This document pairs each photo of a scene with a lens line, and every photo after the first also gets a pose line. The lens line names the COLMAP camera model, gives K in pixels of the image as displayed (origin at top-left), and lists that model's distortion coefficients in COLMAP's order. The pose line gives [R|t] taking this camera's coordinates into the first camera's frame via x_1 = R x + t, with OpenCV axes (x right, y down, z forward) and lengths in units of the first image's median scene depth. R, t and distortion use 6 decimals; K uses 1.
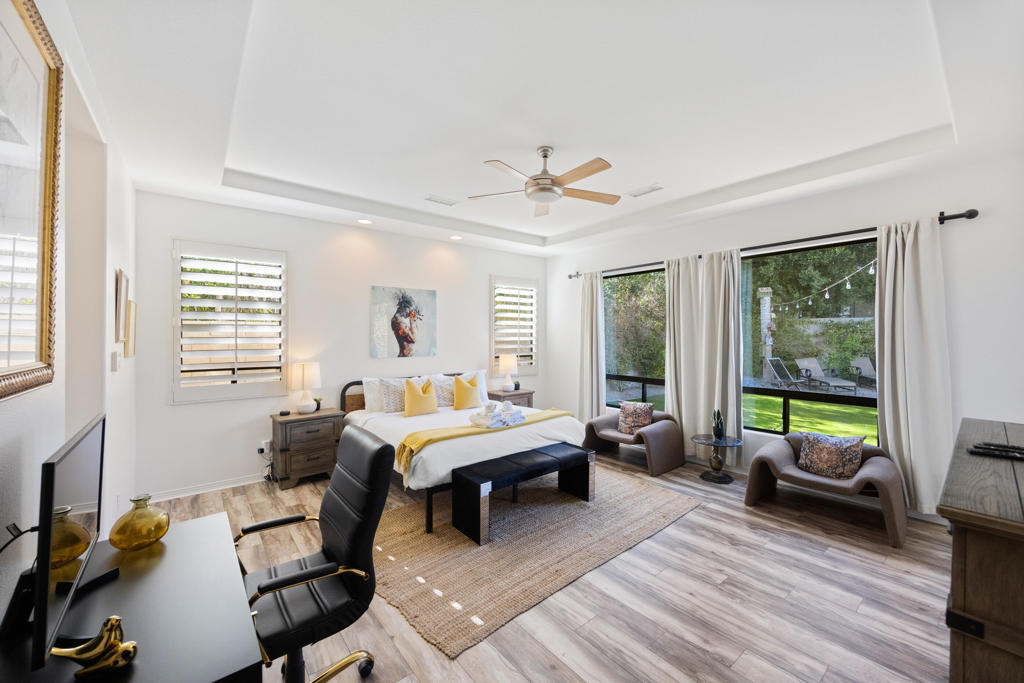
lens RADIAL K [[413.7, 0, 501.0], [0, 413.7, 339.2], [0, 0, 1]] dist [0.000554, 0.000069]
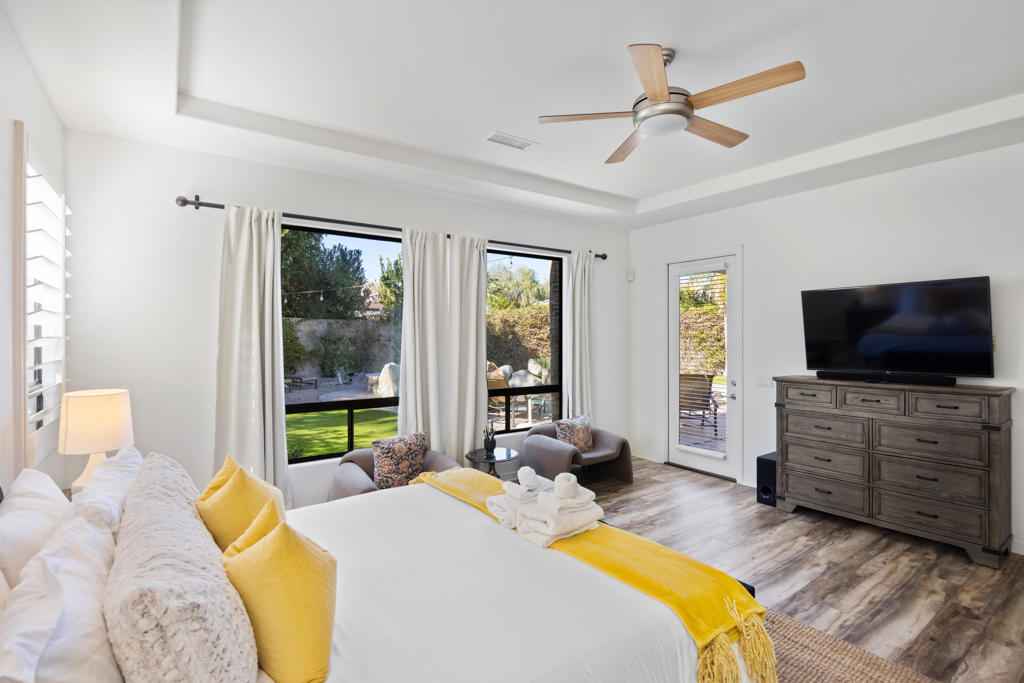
lens RADIAL K [[493.0, 0, 529.1], [0, 493.0, 340.6], [0, 0, 1]] dist [-0.014752, 0.000658]
pose [[0.011035, -0.010758, 0.999881, -0.767532], [0.006778, 0.999920, 0.010684, -0.010287], [-0.999916, 0.006659, 0.011107, 1.354051]]
